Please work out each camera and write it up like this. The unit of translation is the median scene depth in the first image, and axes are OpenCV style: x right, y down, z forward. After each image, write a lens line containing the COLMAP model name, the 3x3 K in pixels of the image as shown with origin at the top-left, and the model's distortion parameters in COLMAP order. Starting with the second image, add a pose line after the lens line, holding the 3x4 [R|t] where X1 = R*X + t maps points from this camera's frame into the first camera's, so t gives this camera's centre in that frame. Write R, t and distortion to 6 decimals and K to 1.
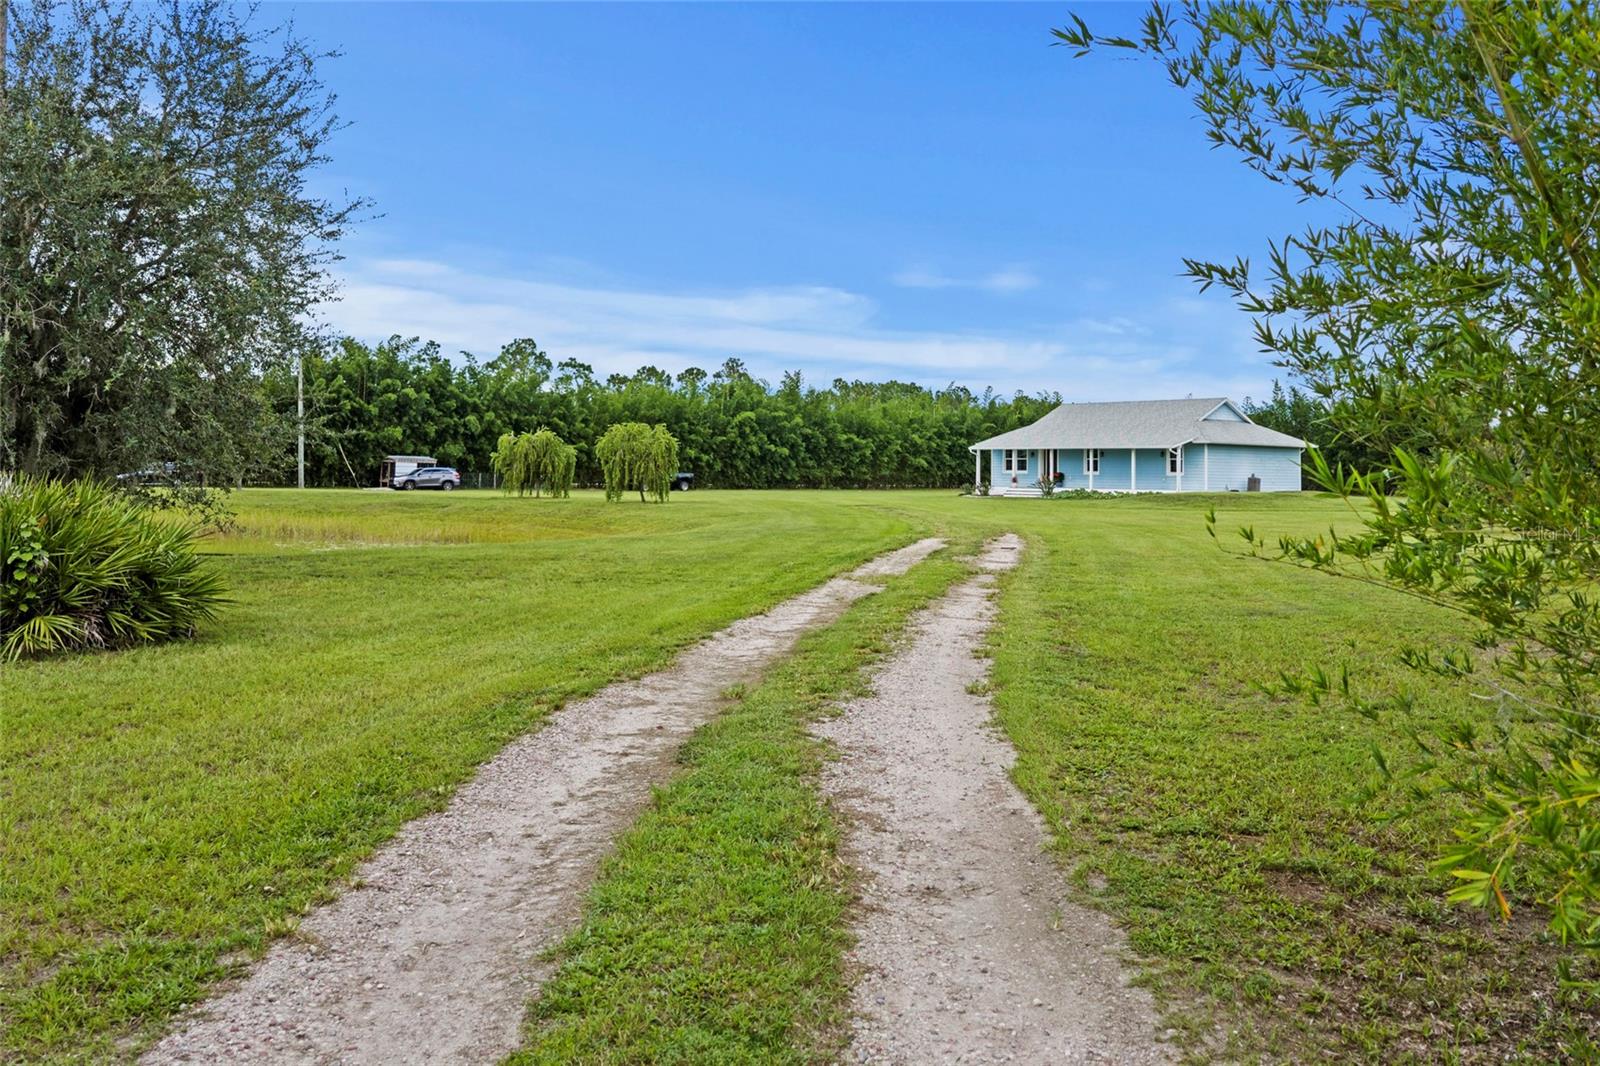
lens RADIAL K [[1364.3, 0, 791.6], [0, 1364.3, 407.1], [0, 0, 1]] dist [0.018508, -0.001043]
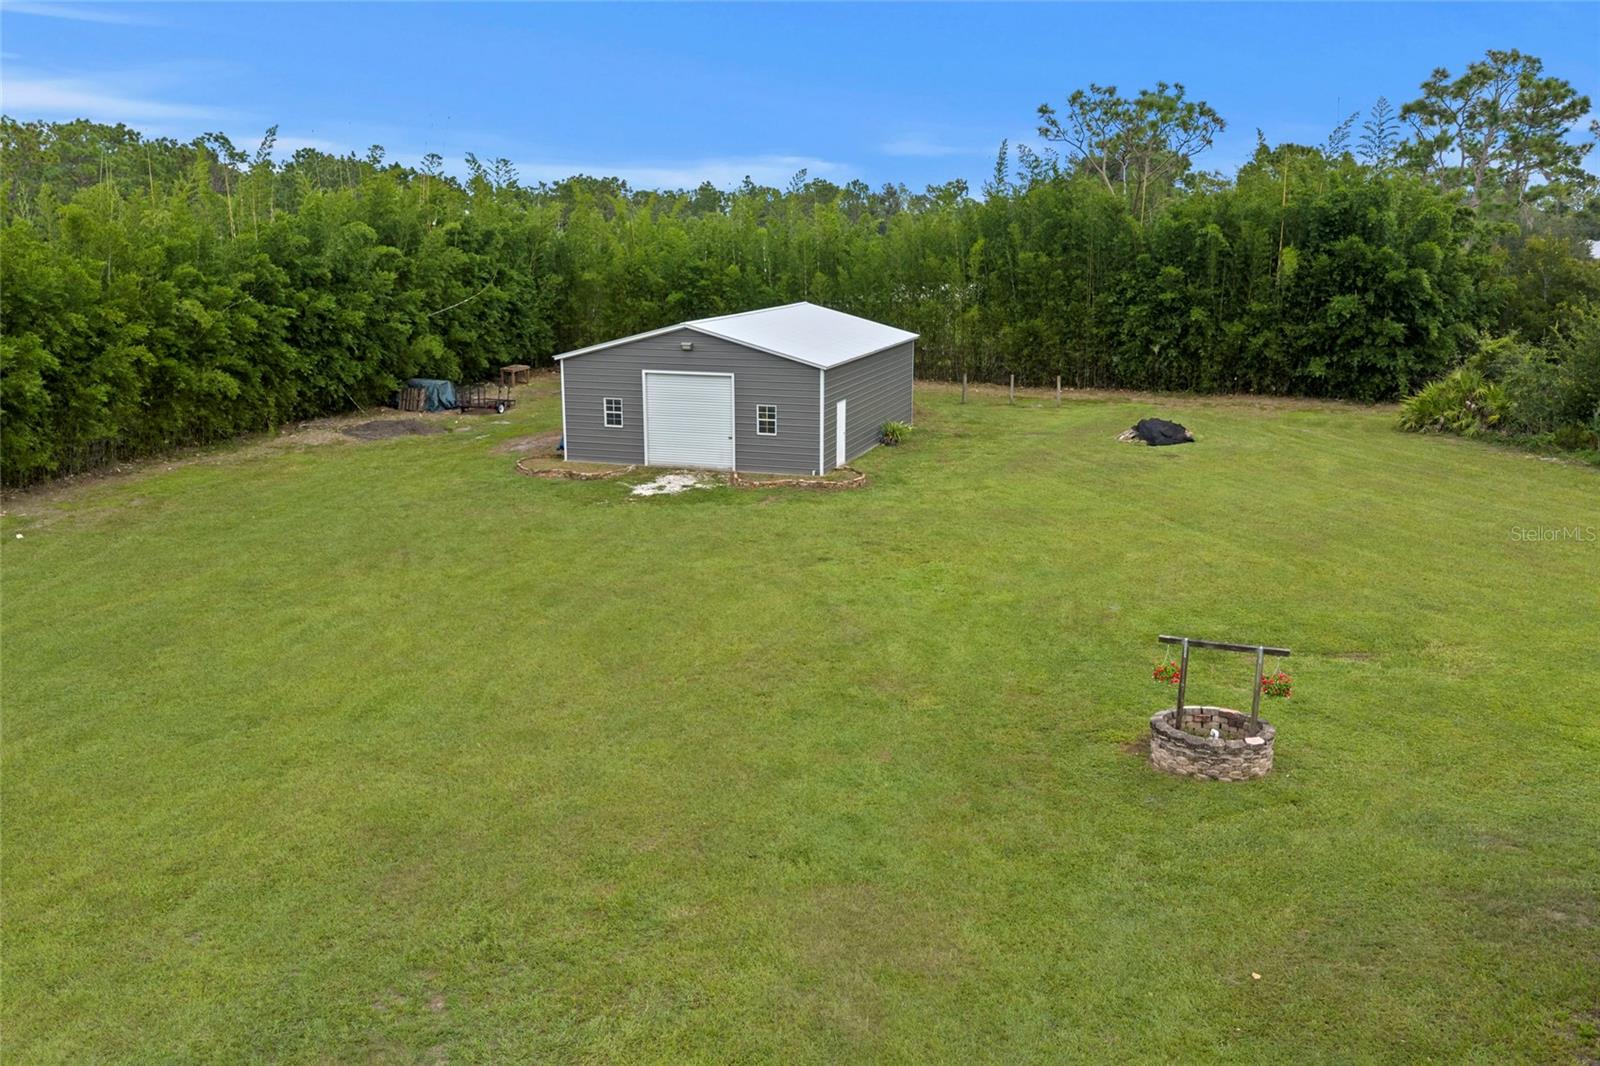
lens RADIAL K [[1315.3, 0, 800.0], [0, 1315.3, 533.0], [0, 0, 1]] dist [-0.005806, -0.002934]
pose [[0.847816, -0.132491, 0.513473, 0.055718], [-0.016565, 0.961196, 0.275368, -0.018990], [-0.530032, -0.241967, 0.812722, 0.804047]]
